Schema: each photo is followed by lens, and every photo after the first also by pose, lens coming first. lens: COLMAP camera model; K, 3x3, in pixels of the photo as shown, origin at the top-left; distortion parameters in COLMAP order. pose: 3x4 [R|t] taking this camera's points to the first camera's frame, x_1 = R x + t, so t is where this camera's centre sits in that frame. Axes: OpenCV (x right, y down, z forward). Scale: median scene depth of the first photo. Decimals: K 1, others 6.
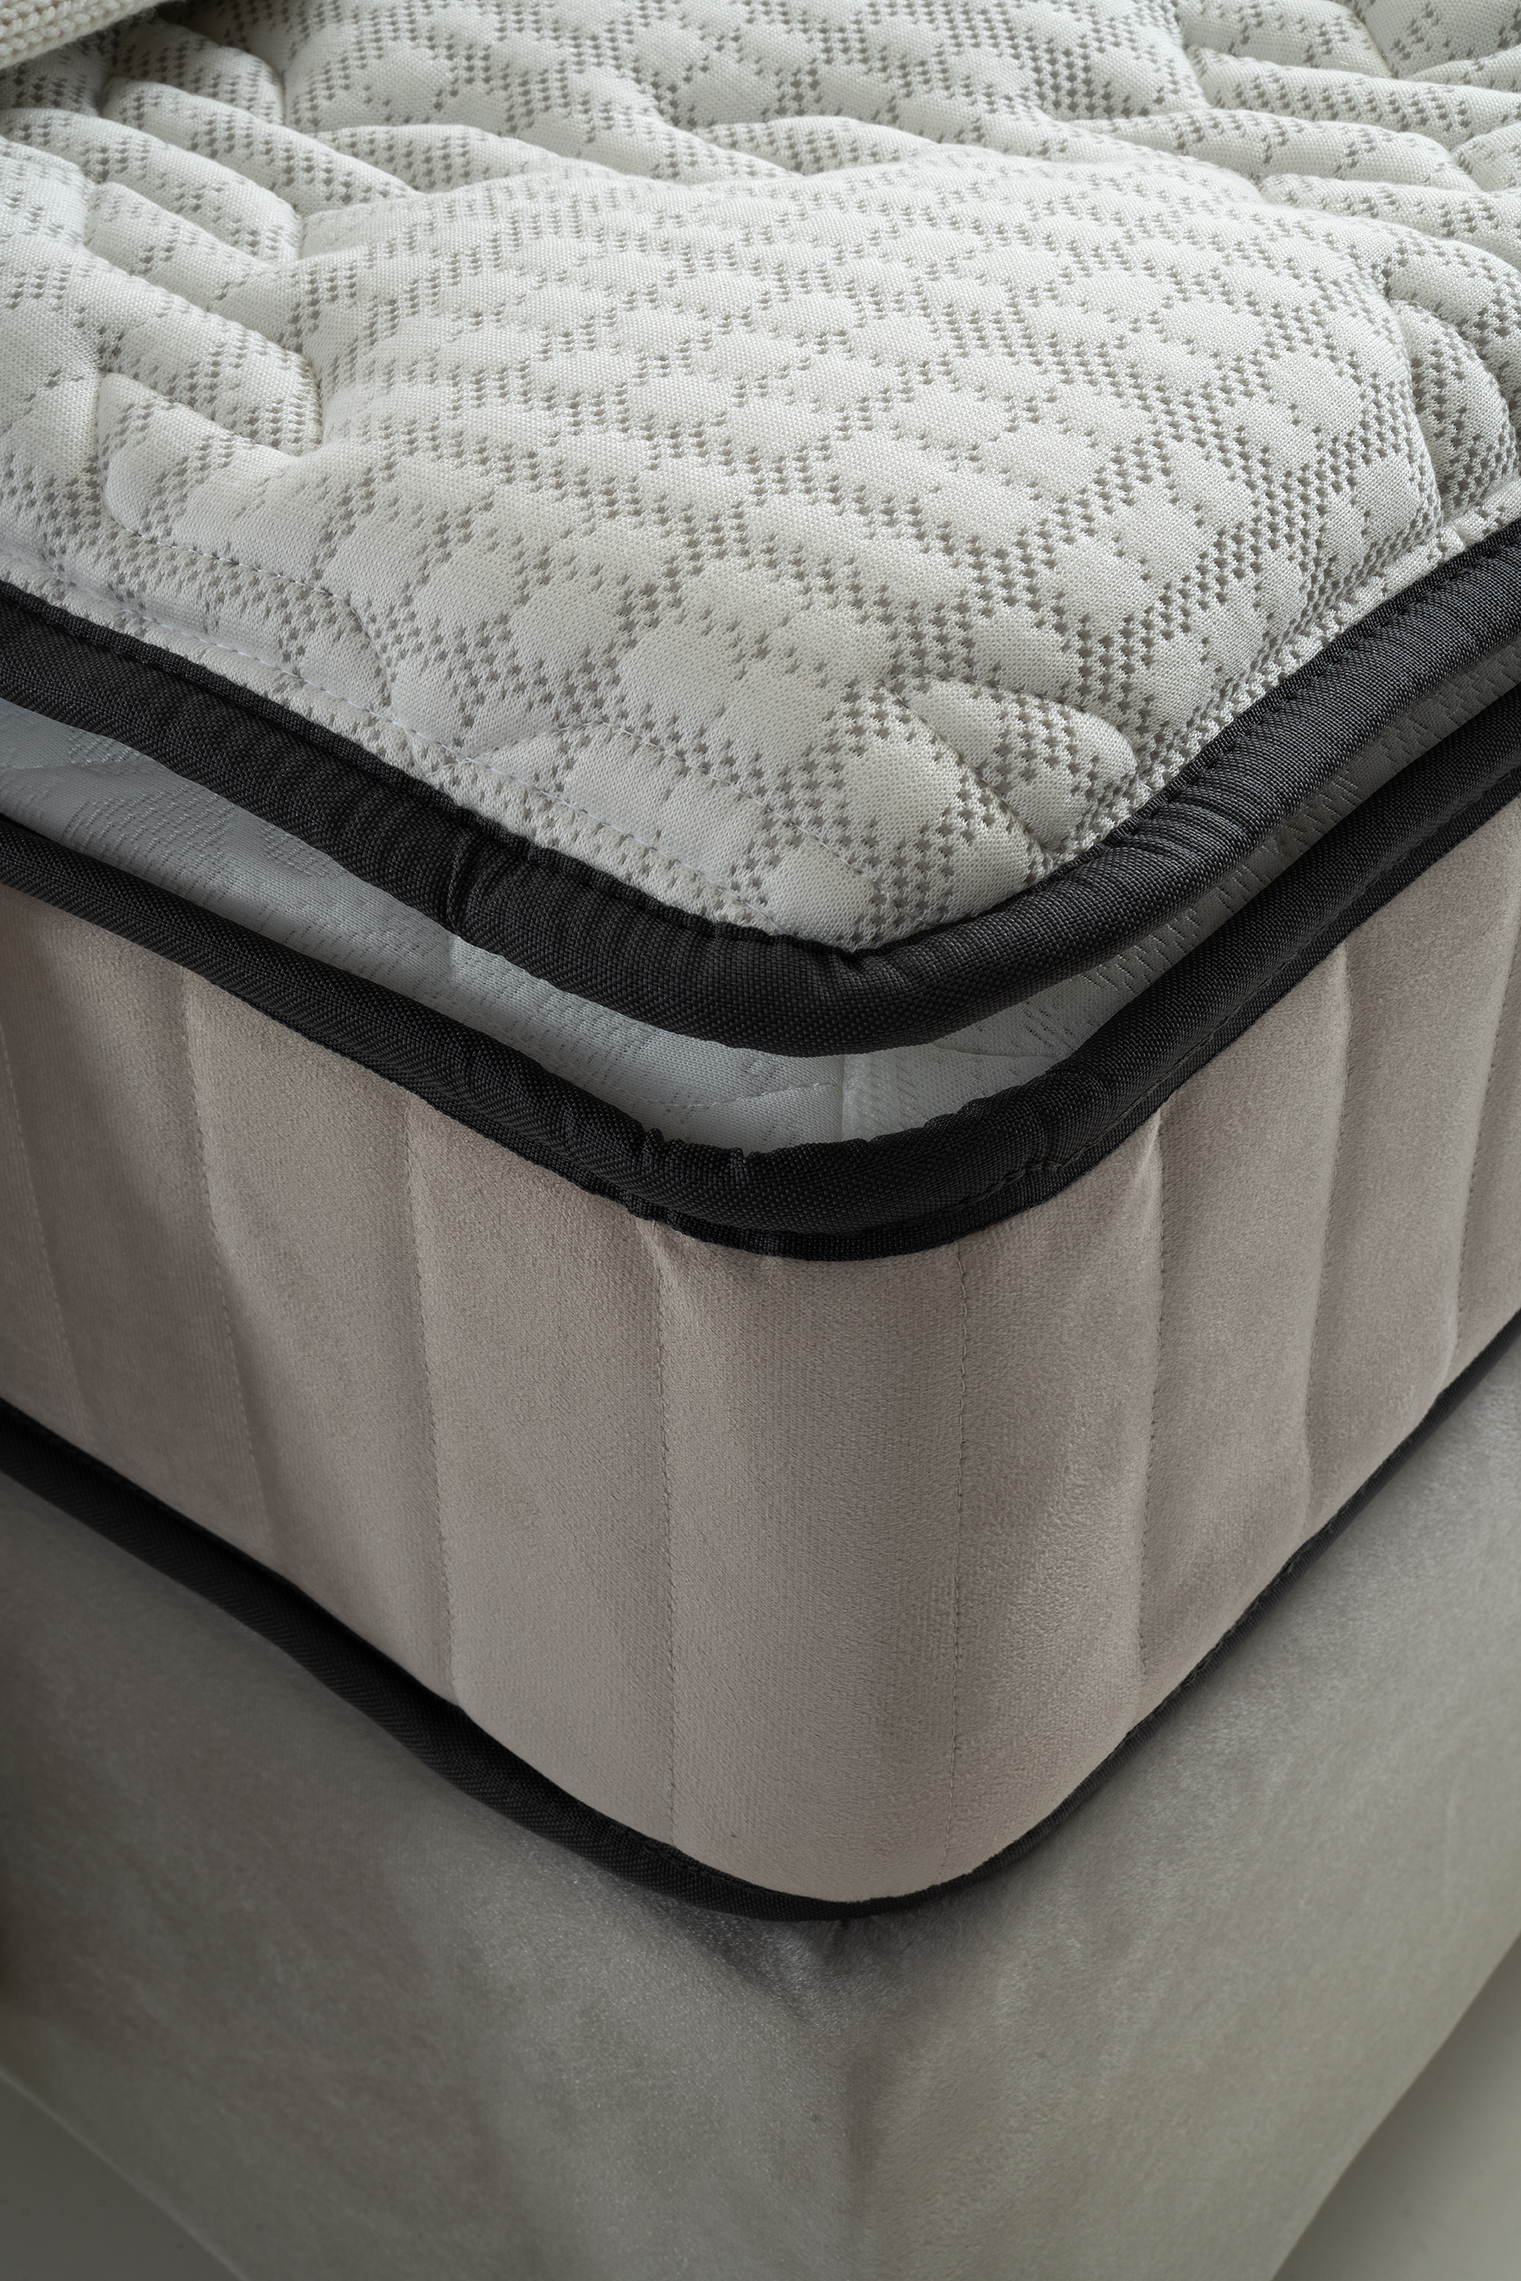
lens RADIAL K [[3232.9, 0, 780.0], [0, 3232.9, 1142.6], [0, 0, 1]] dist [0.199025, 0.000000]
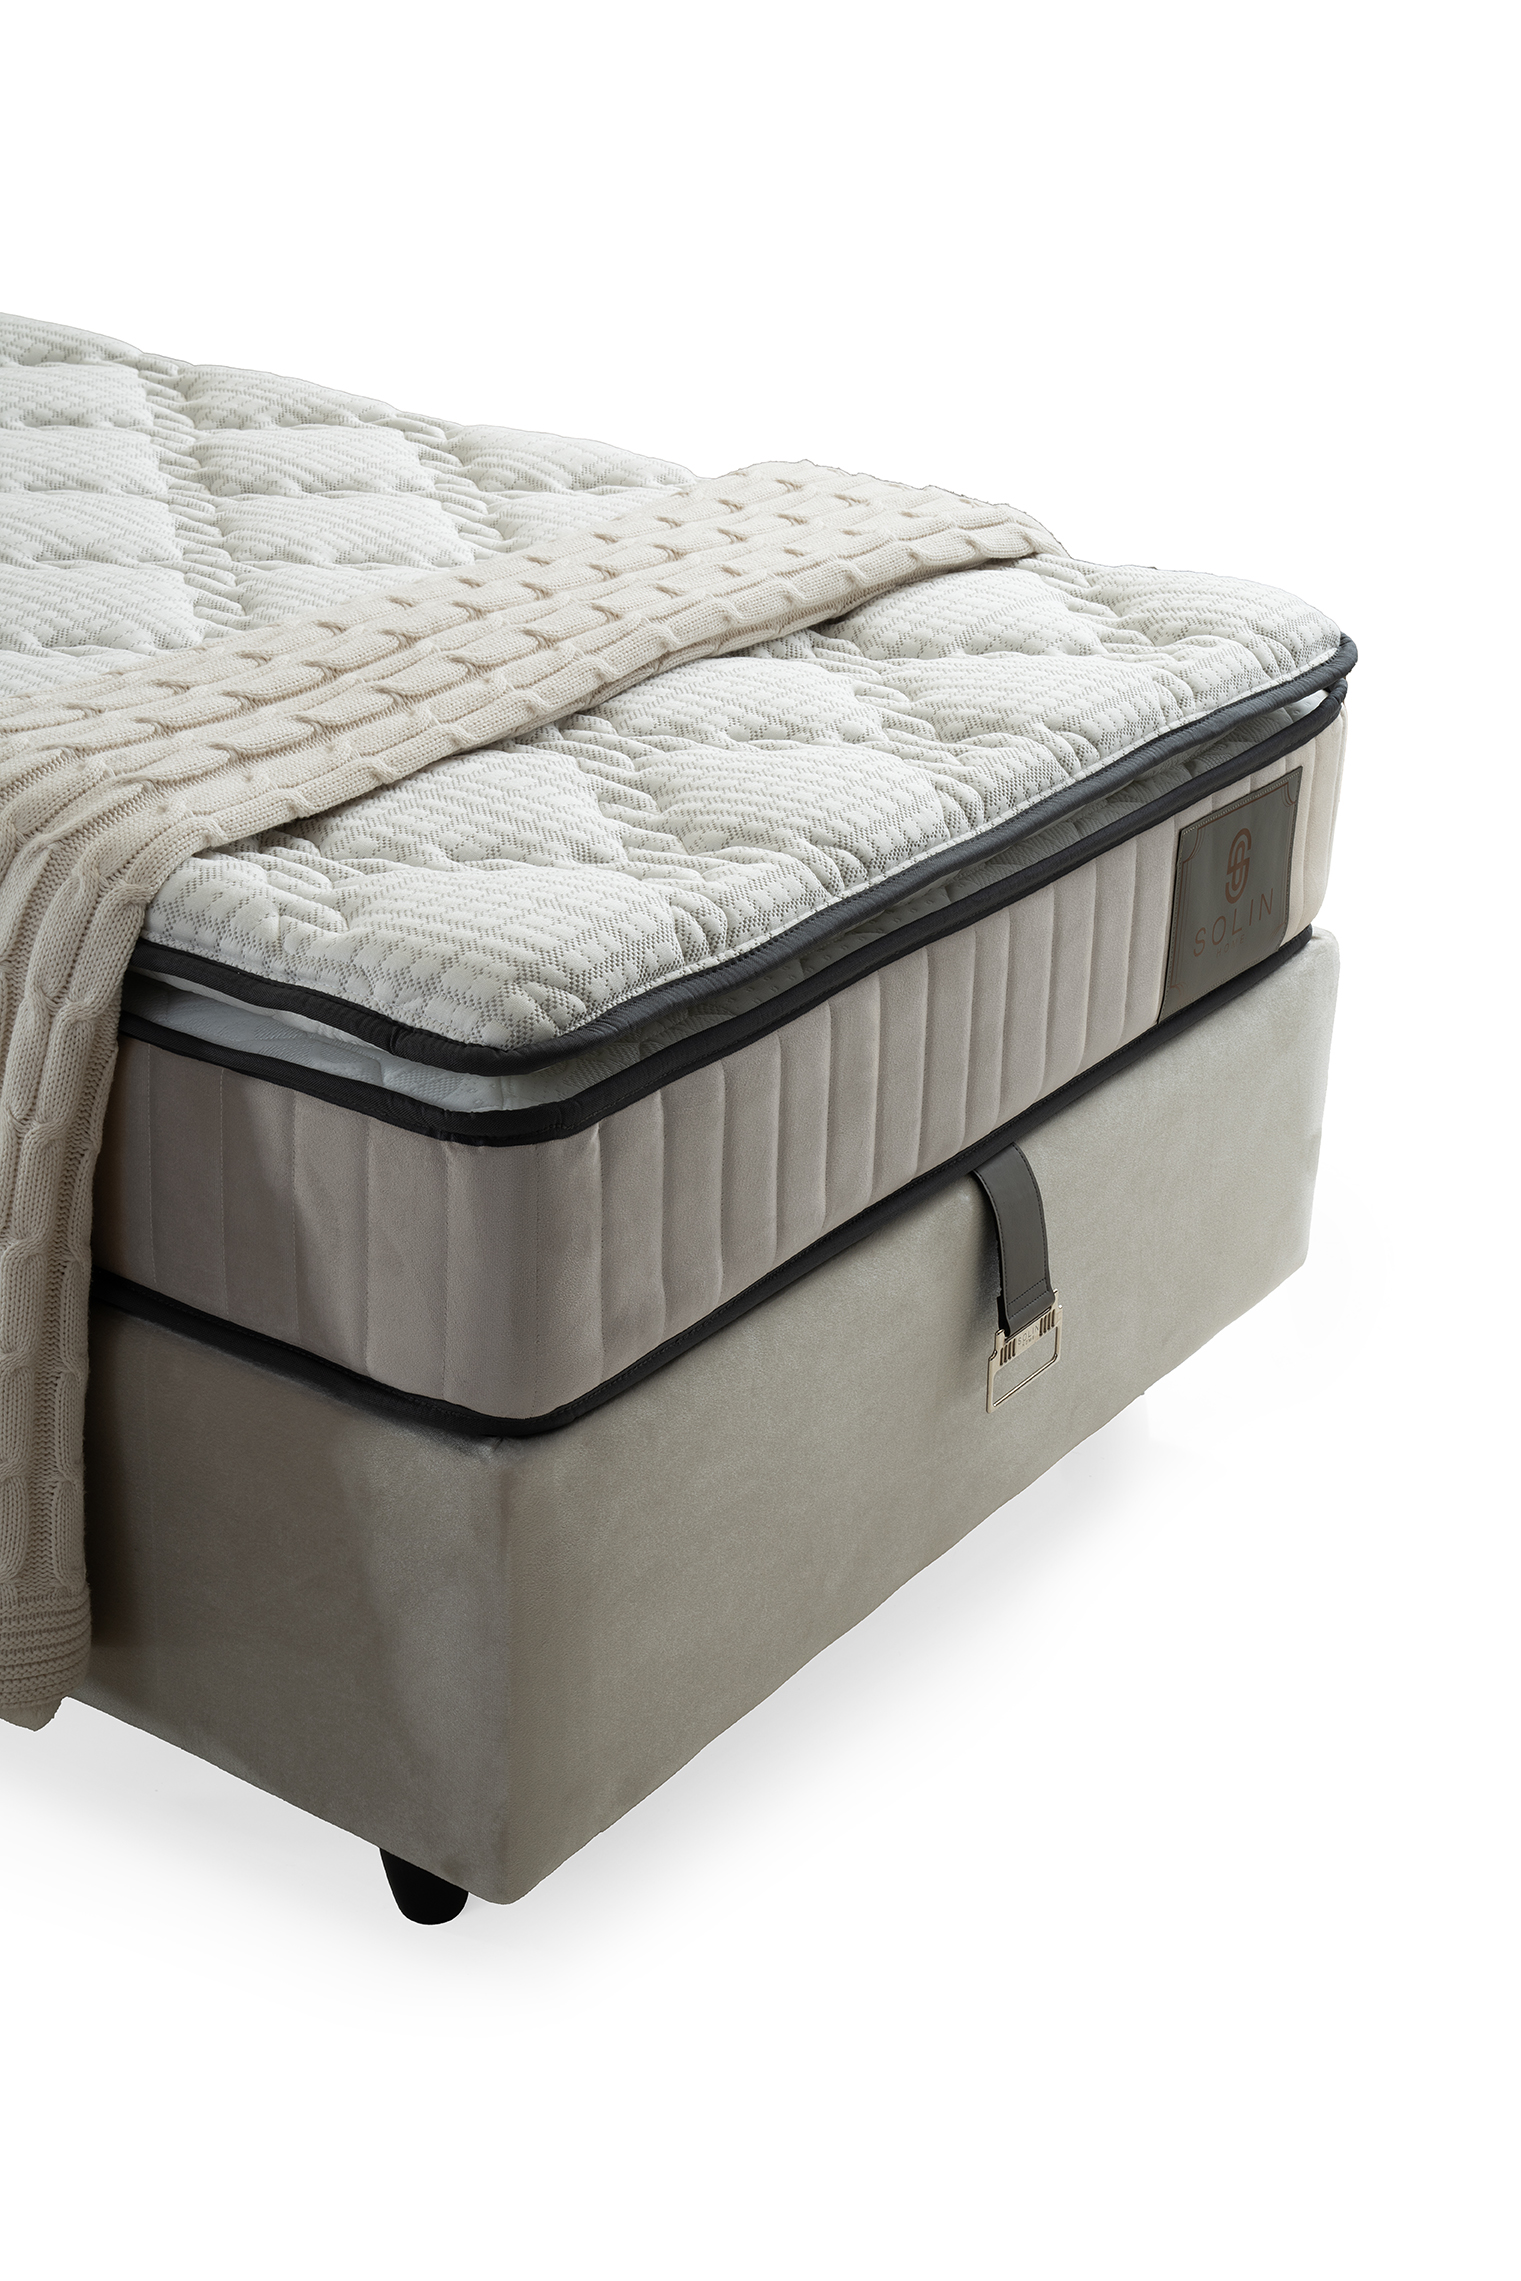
lens RADIAL K [[3232.9, 0, 755.9], [0, 3232.9, 1126.5], [0, 0, 1]] dist [0.199025, 0.000000]
pose [[0.996201, 0.014755, 0.085825, -0.007153], [0.010019, 0.959580, -0.281258, 0.924154], [-0.086506, 0.281050, 0.955787, -2.176004]]
